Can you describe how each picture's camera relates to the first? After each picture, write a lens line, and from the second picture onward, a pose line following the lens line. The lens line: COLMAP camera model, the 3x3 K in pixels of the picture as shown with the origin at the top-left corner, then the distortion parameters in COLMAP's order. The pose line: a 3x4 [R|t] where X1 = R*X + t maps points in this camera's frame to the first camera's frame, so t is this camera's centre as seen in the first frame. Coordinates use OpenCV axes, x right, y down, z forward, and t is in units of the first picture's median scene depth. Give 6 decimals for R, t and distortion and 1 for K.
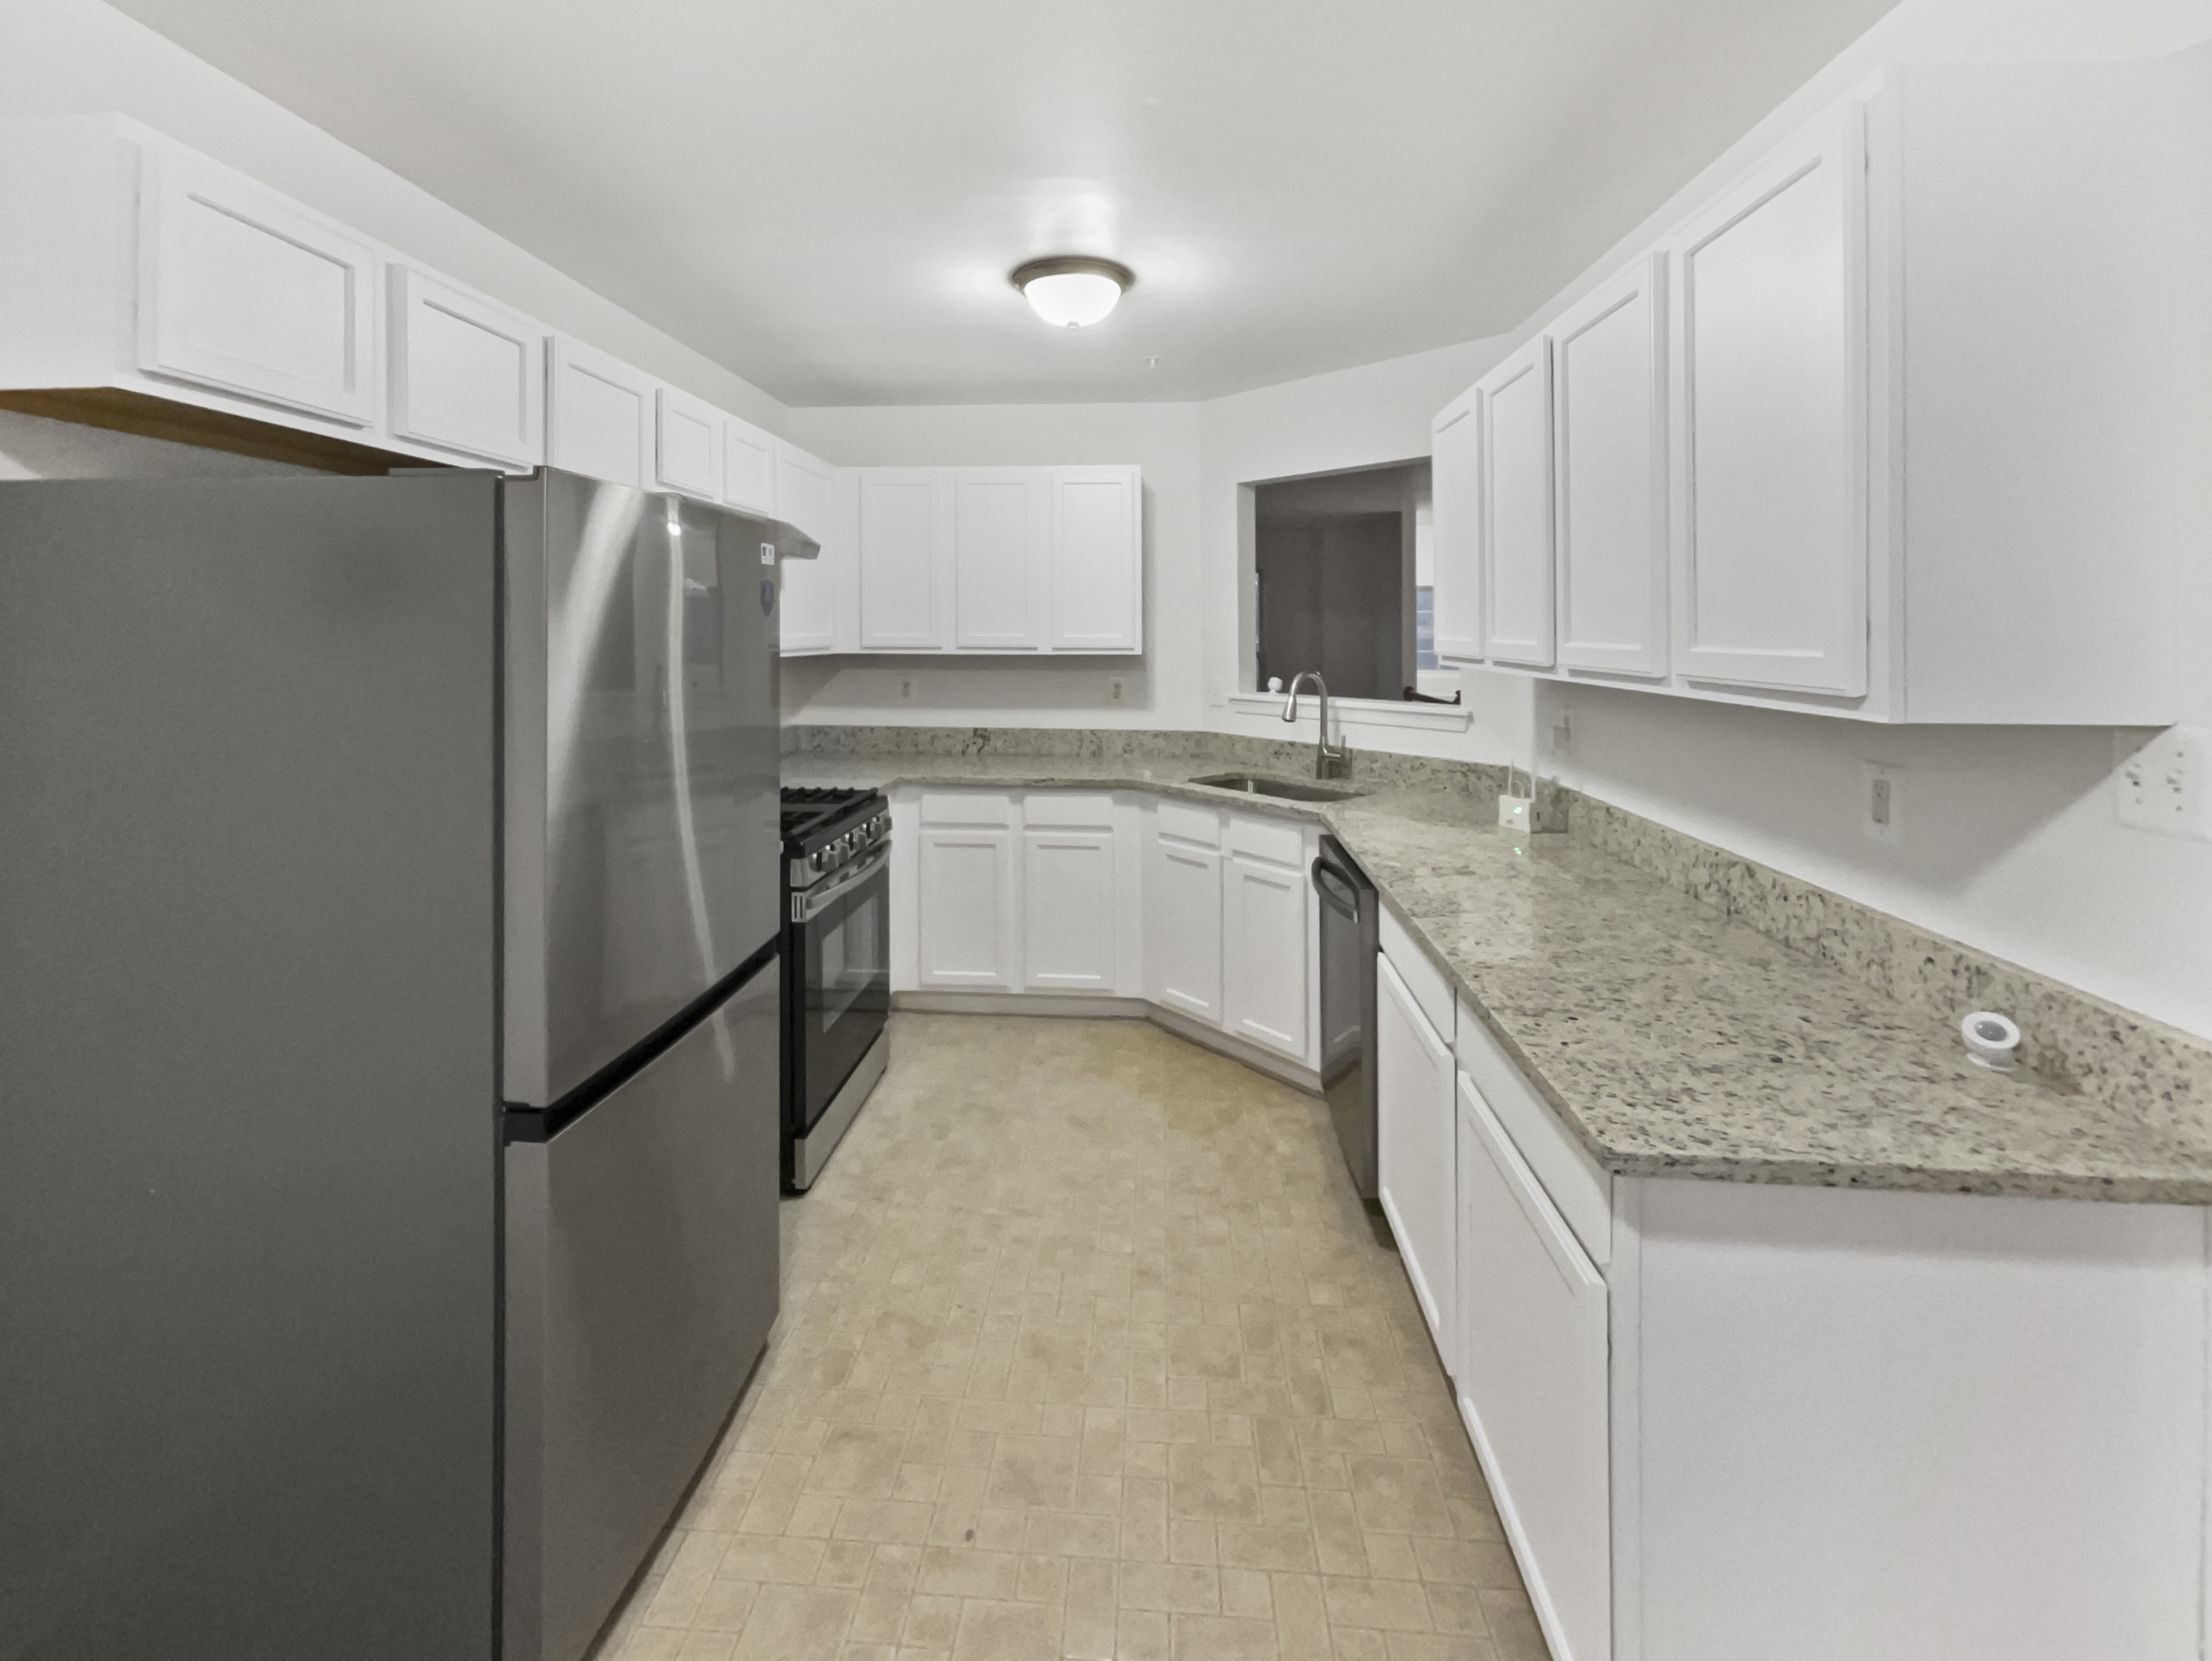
lens RADIAL K [[929.3, 0, 1101.6], [0, 929.3, 629.6], [0, 0, 1]] dist [-0.001548, 0.000071]
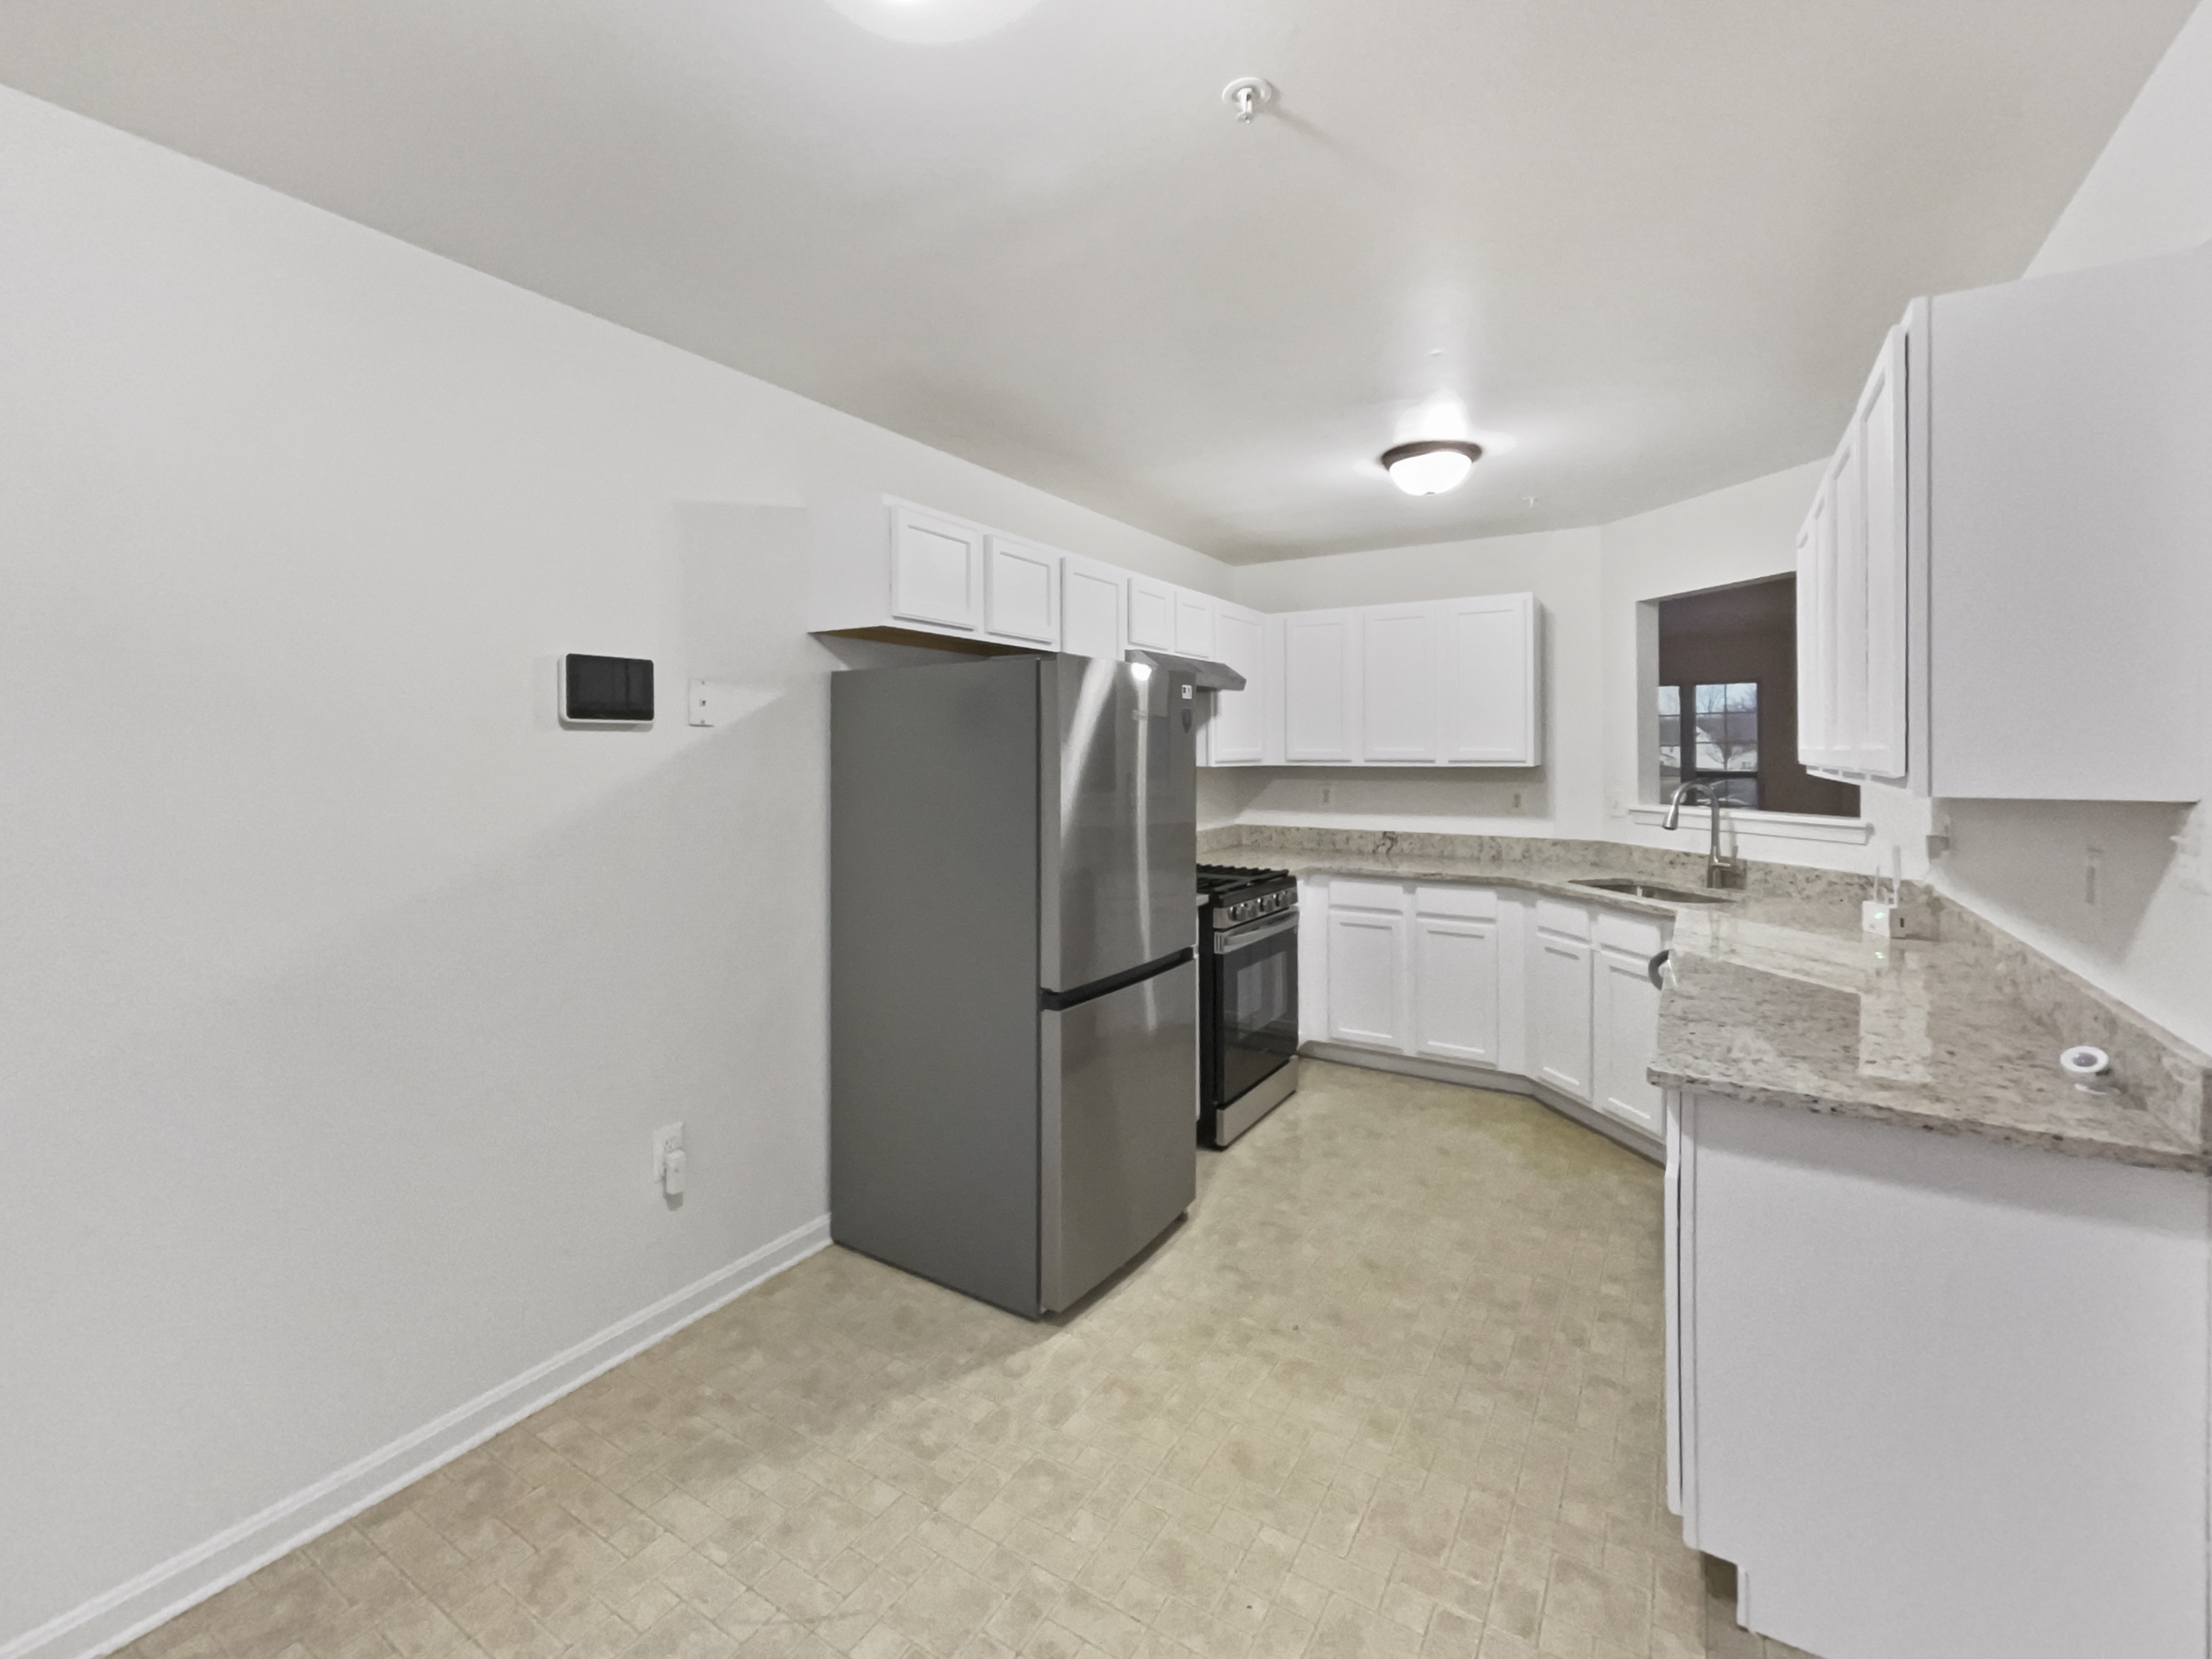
lens RADIAL K [[890.7, 0, 1092.2], [0, 890.7, 756.7], [0, 0, 1]] dist [-0.001572, 0.000166]
pose [[0.872385, 0.001091, -0.488818, 0.125852], [0.002068, 0.999980, 0.005923, 0.009183], [0.488815, -0.006178, 0.872365, -0.199057]]
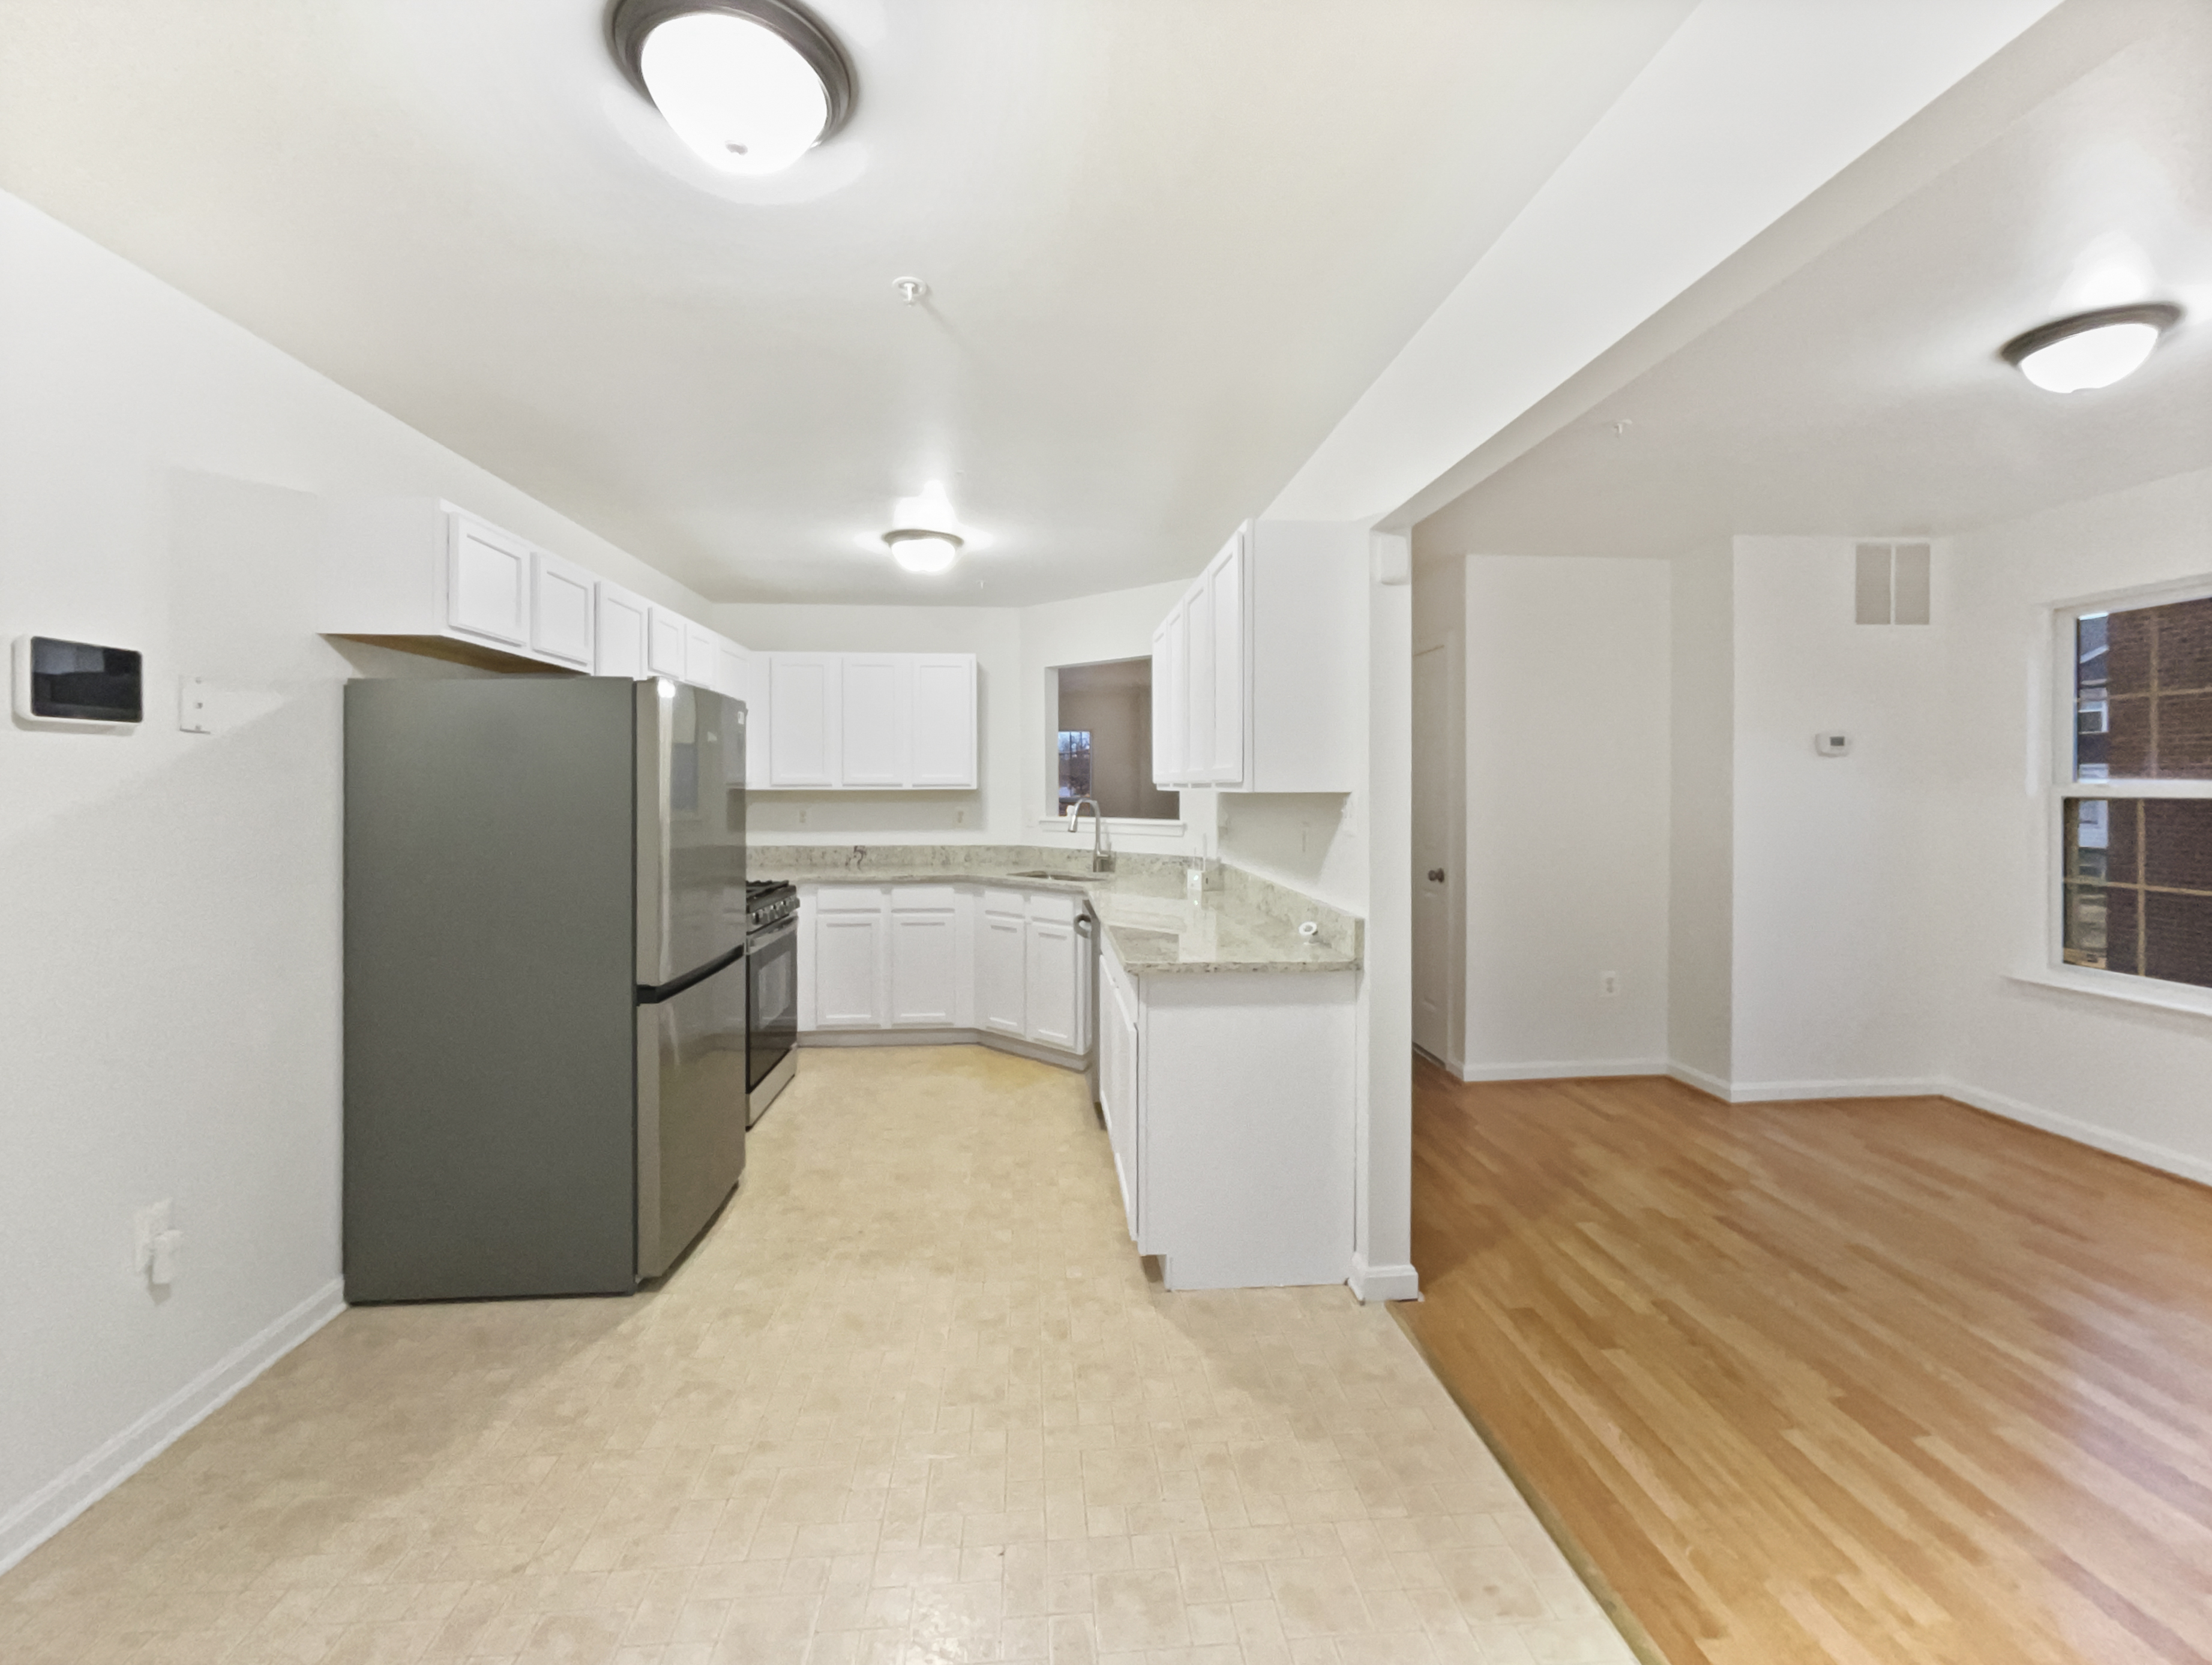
lens RADIAL K [[845.4, 0, 1006.5], [0, 845.4, 783.7], [0, 0, 1]] dist [0.001317, 0.000175]
pose [[0.998733, 0.002921, 0.050243, 0.029786], [-0.002933, 0.999996, 0.000166, 0.022094], [-0.050243, -0.000313, 0.998737, -0.339572]]
